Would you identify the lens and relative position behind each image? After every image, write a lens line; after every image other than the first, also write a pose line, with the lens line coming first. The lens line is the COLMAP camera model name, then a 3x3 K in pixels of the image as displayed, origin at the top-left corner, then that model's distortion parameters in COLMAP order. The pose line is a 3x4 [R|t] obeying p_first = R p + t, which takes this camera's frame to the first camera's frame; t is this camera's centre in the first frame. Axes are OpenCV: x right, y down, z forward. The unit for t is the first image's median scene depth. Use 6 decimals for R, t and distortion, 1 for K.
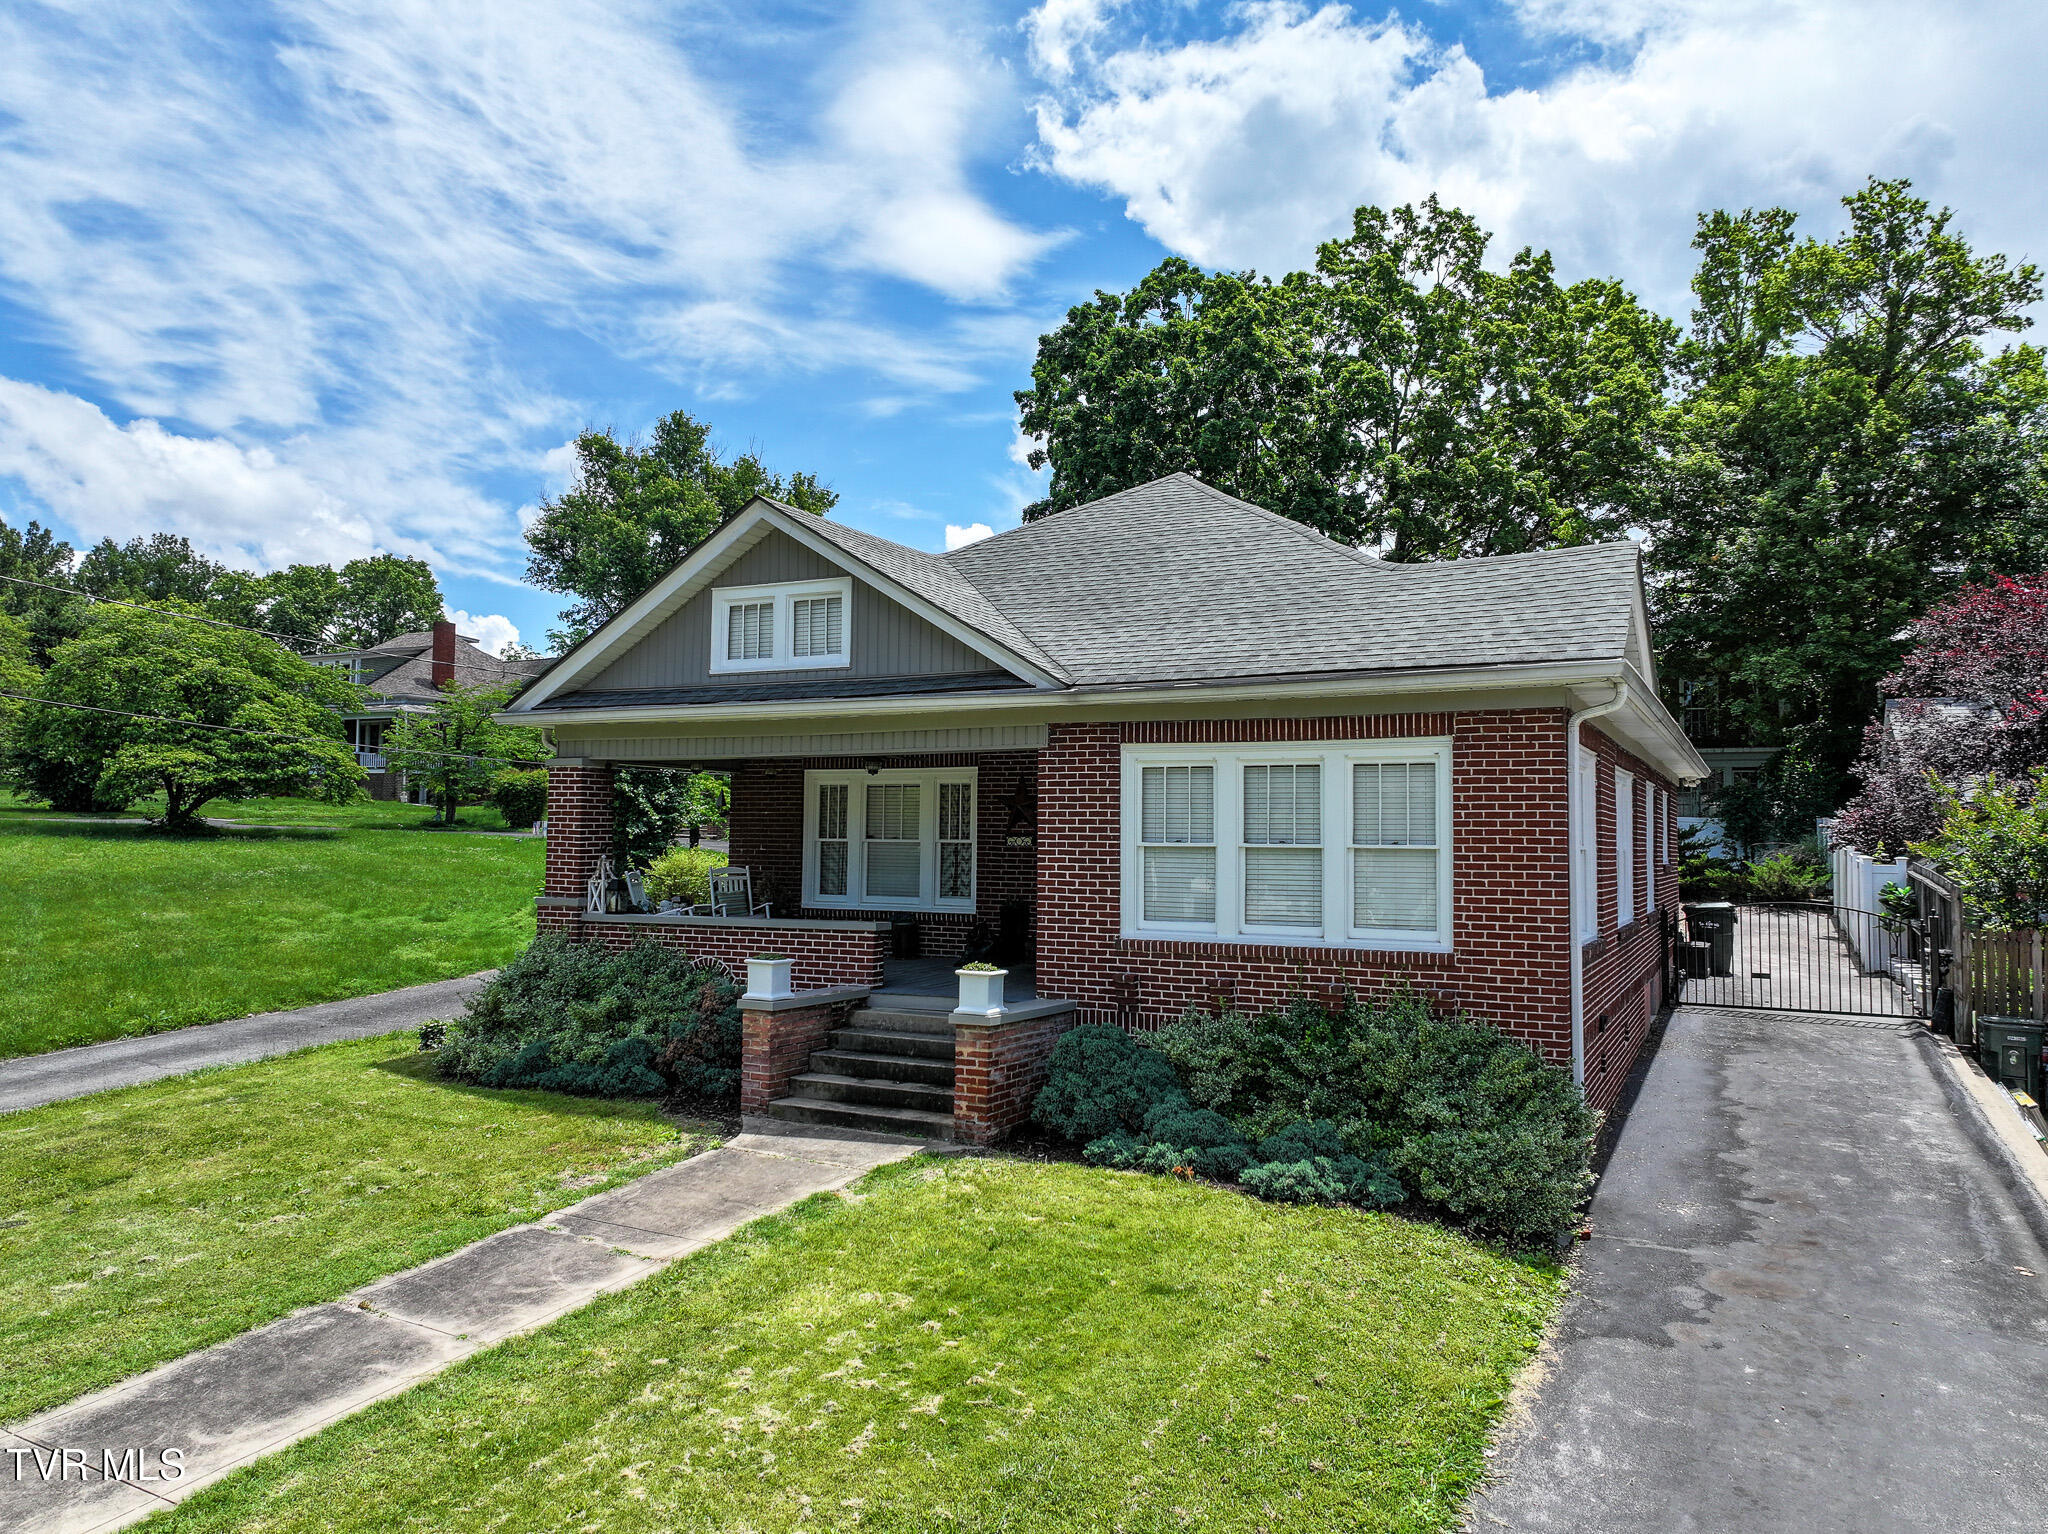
lens RADIAL K [[1432.8, 0, 1030.8], [0, 1432.8, 766.0], [0, 0, 1]] dist [0.002850, 0.012303]
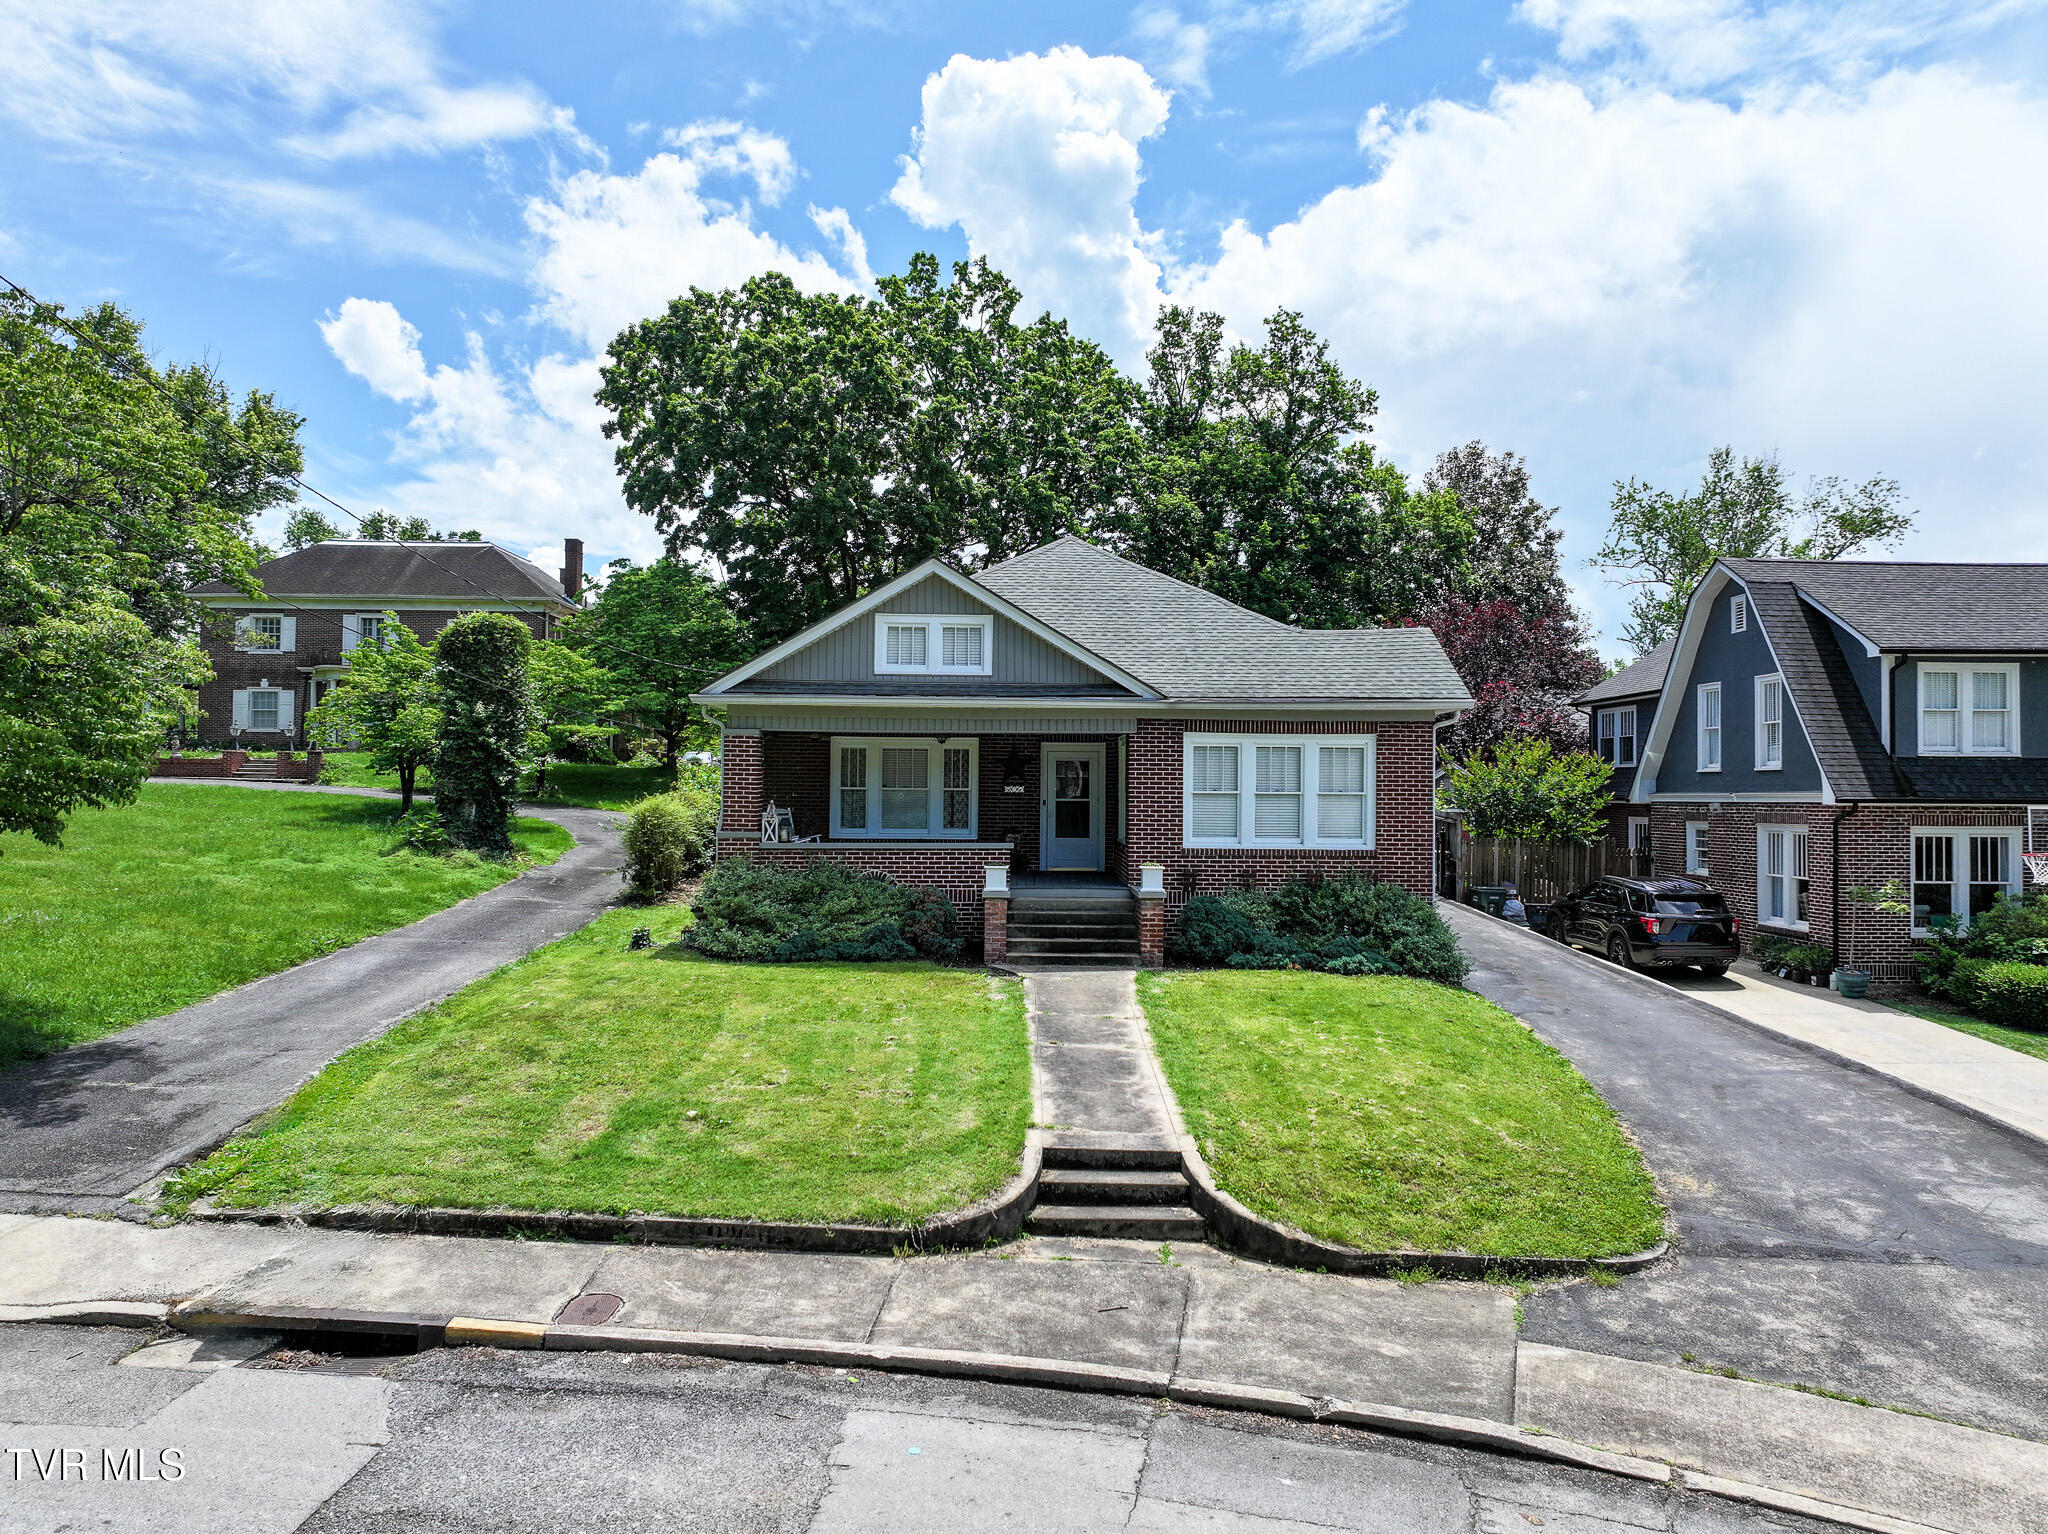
lens RADIAL K [[1432.8, 0, 1030.8], [0, 1432.8, 766.0], [0, 0, 1]] dist [0.002850, 0.012303]
pose [[0.881518, 0.005558, 0.472118, -0.861884], [-0.025268, 0.999053, 0.035420, -0.029980], [-0.471474, -0.043153, 0.880824, -0.381643]]
